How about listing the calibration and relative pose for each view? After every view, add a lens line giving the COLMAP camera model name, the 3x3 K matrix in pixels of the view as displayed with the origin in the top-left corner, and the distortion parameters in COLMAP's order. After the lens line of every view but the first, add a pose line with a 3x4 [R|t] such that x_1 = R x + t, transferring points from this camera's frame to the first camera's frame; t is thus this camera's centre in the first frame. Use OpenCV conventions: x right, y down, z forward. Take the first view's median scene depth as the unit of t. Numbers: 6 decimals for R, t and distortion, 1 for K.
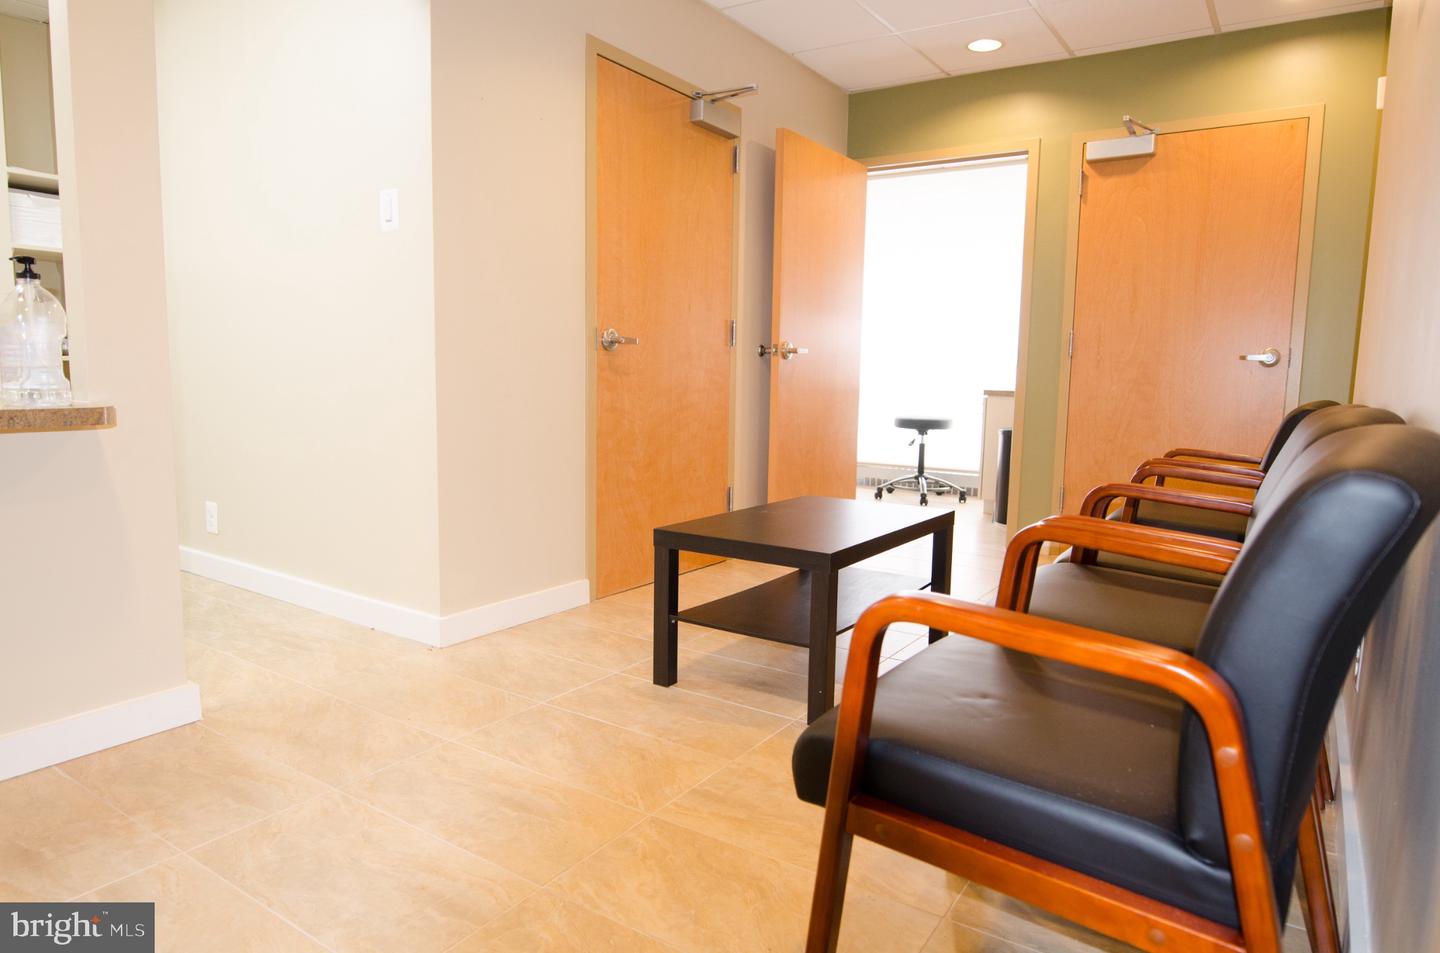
lens RADIAL K [[890.6, 0, 720.0], [0, 890.6, 476.5], [0, 0, 1]] dist [-0.000793, -0.000500]
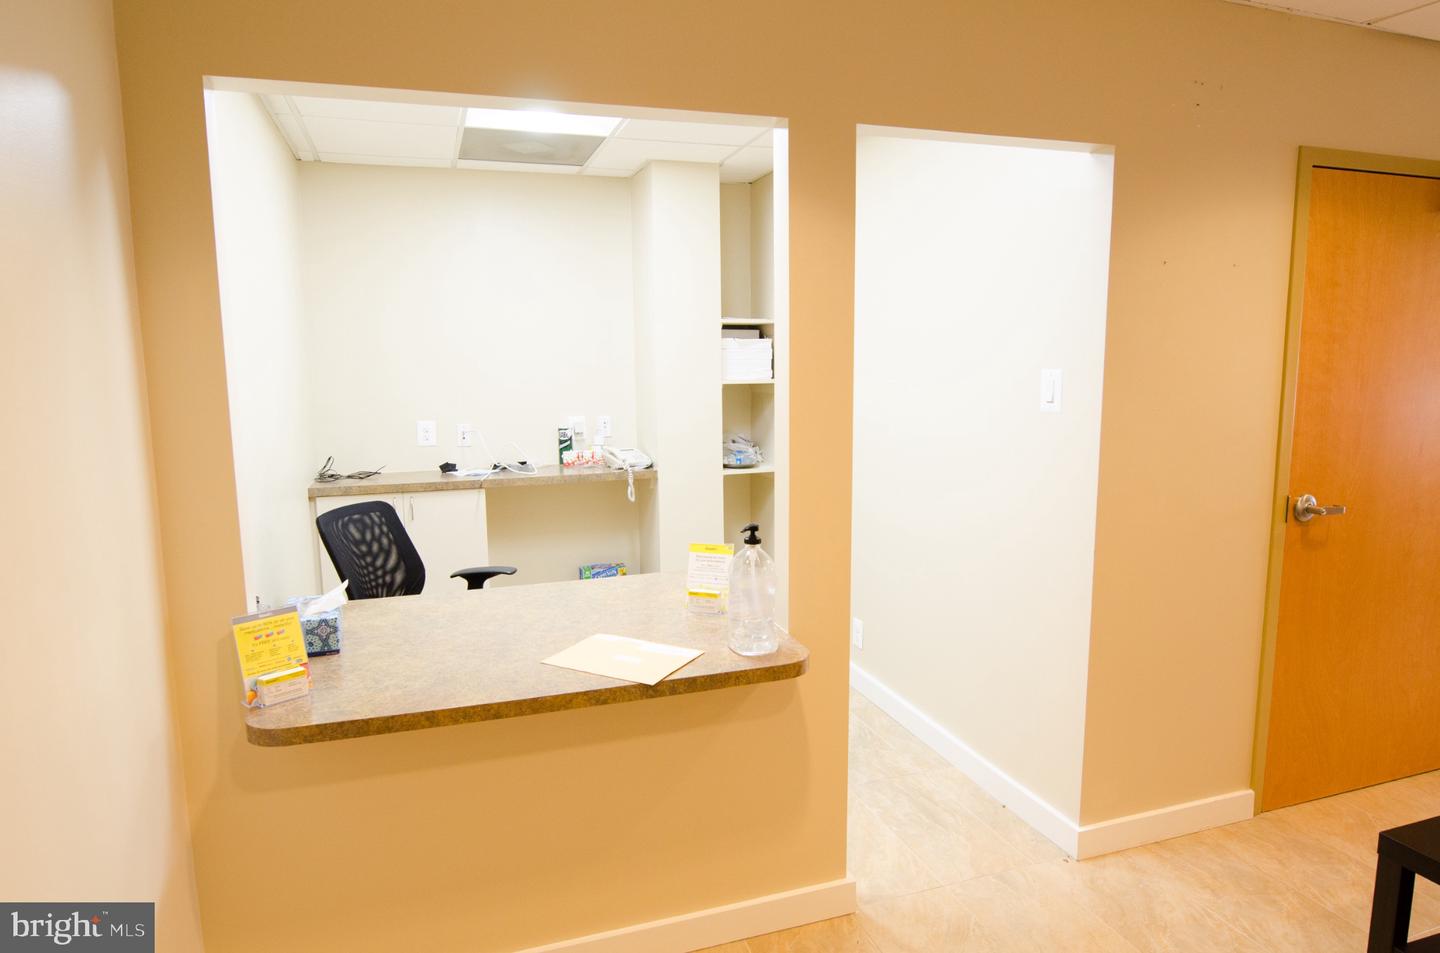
lens RADIAL K [[888.3, 0, 720.0], [0, 888.3, 476.5], [0, 0, 1]] dist [-0.009550, -0.002626]
pose [[0.798322, 0.060542, -0.599180, -0.073219], [-0.048014, 0.998165, 0.036884, -0.202125], [0.600313, -0.000677, 0.799765, 0.031226]]
